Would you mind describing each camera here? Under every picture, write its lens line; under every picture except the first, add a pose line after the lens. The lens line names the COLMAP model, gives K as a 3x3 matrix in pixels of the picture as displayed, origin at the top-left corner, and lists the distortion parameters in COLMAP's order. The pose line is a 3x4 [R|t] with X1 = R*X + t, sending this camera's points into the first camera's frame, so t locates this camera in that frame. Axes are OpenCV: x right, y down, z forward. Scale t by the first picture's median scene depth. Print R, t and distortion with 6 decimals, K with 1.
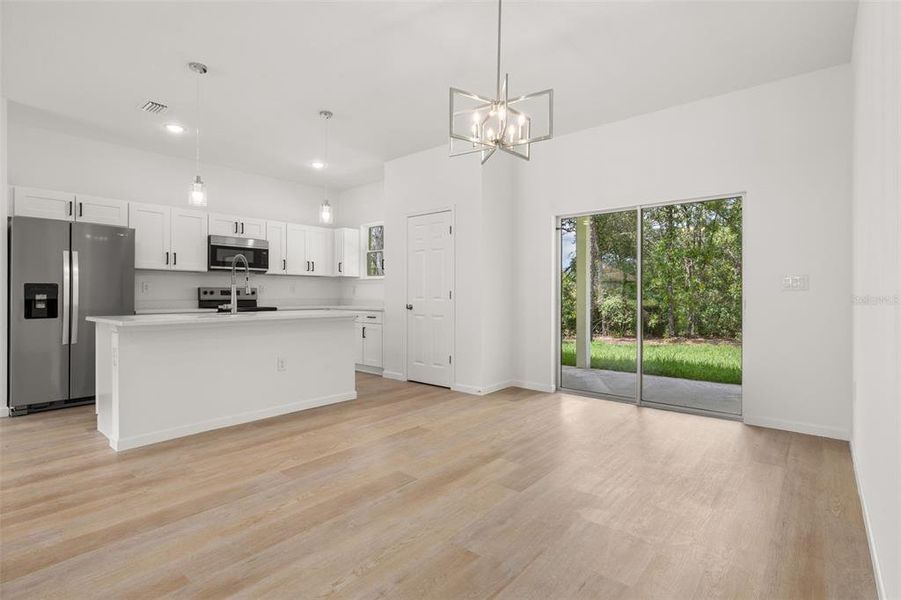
lens RADIAL K [[437.2, 0, 452.1], [0, 437.2, 292.4], [0, 0, 1]] dist [-0.003786, 0.002675]
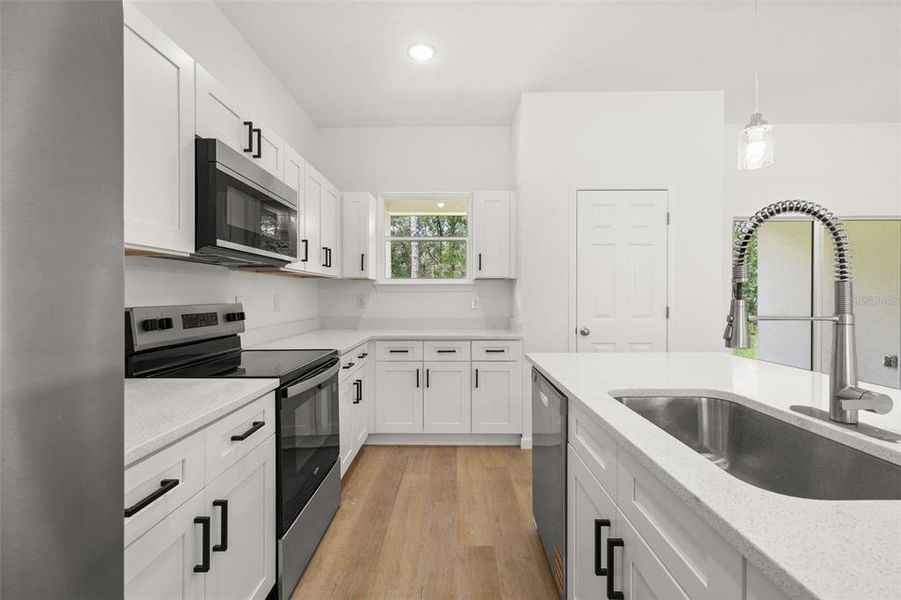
lens RADIAL K [[381.5, 0, 452.3], [0, 381.5, 299.4], [0, 0, 1]] dist [0.000247, 0.000078]
pose [[0.771302, -0.010026, 0.636390, -0.645580], [0.002270, 0.999913, 0.013002, -0.022857], [-0.636465, -0.008584, 0.771258, 0.748037]]
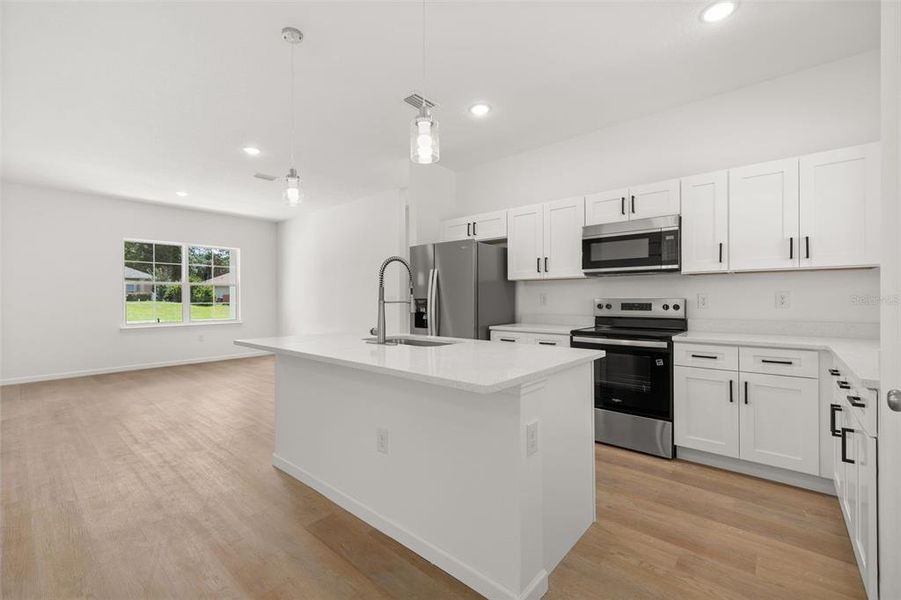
lens RADIAL K [[381.5, 0, 450.0], [0, 381.5, 299.0], [0, 0, 1]] dist [0.000247, 0.000078]
pose [[-0.013660, -0.000480, -0.999907, 0.081072], [0.007230, 0.999974, -0.000579, -0.014488], [0.999881, -0.007238, -0.013656, 0.858704]]
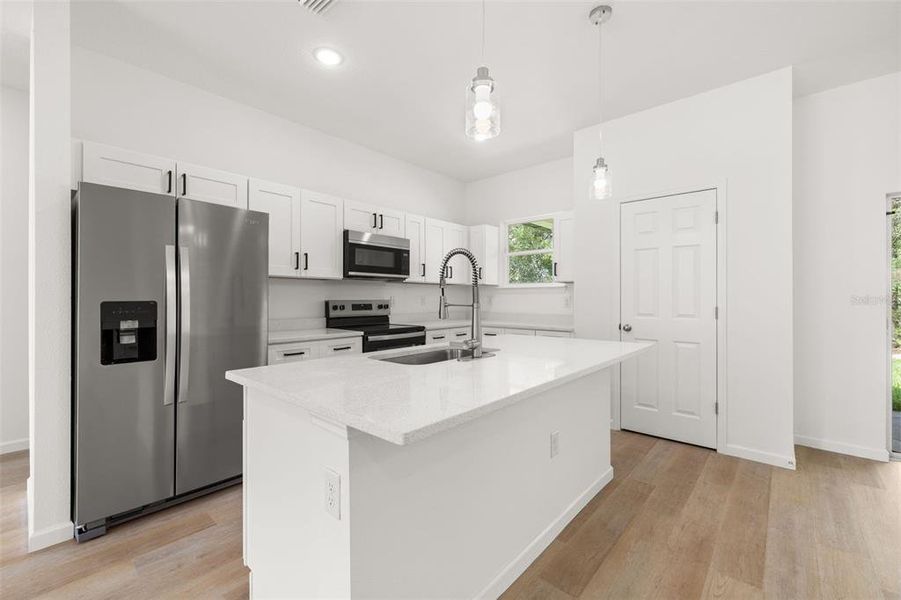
lens RADIAL K [[381.5, 0, 453.3], [0, 381.5, 295.7], [0, 0, 1]] dist [0.000247, 0.000078]
pose [[0.999908, -0.002546, -0.013287, -0.401436], [0.002518, 0.999995, -0.002129, -0.020236], [0.013292, 0.002095, 0.999909, 0.398141]]
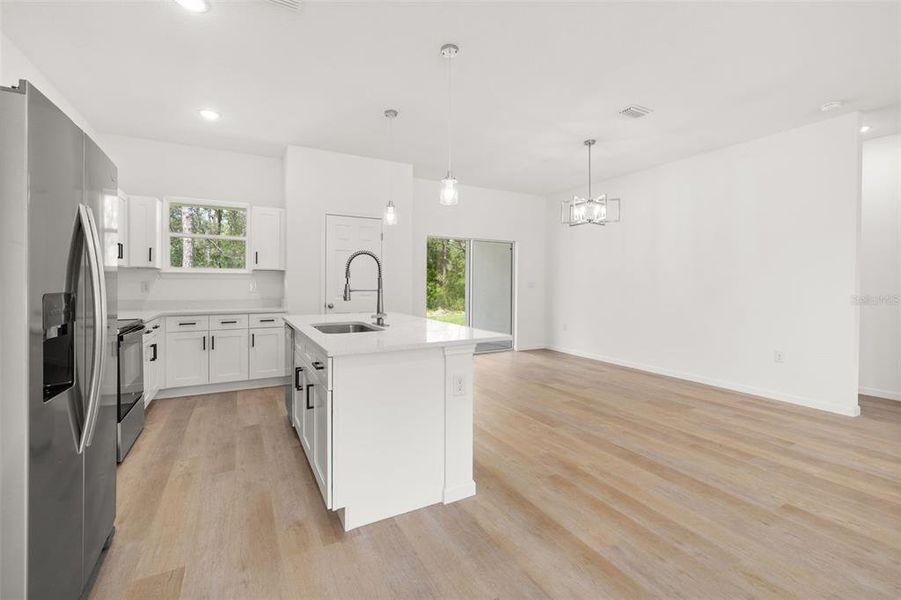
lens RADIAL K [[381.5, 0, 446.3], [0, 381.5, 287.3], [0, 0, 1]] dist [0.000247, 0.000078]
pose [[0.364734, -0.010573, 0.931052, -0.872500], [-0.006039, 0.999888, 0.013721, -0.024207], [-0.931092, -0.010627, 0.364629, 0.471499]]
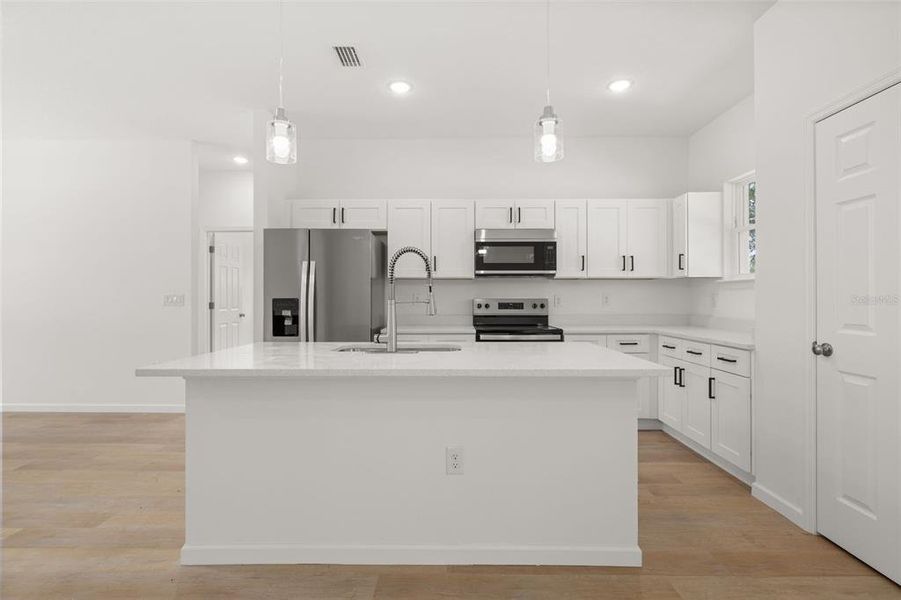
lens RADIAL K [[437.2, 0, 449.7], [0, 437.2, 295.7], [0, 0, 1]] dist [-0.003786, 0.002675]
pose [[0.638705, -0.007356, -0.769416, -0.010161], [0.005114, 0.999973, -0.005315, -0.015099], [0.769435, -0.000540, 0.638725, 0.532933]]
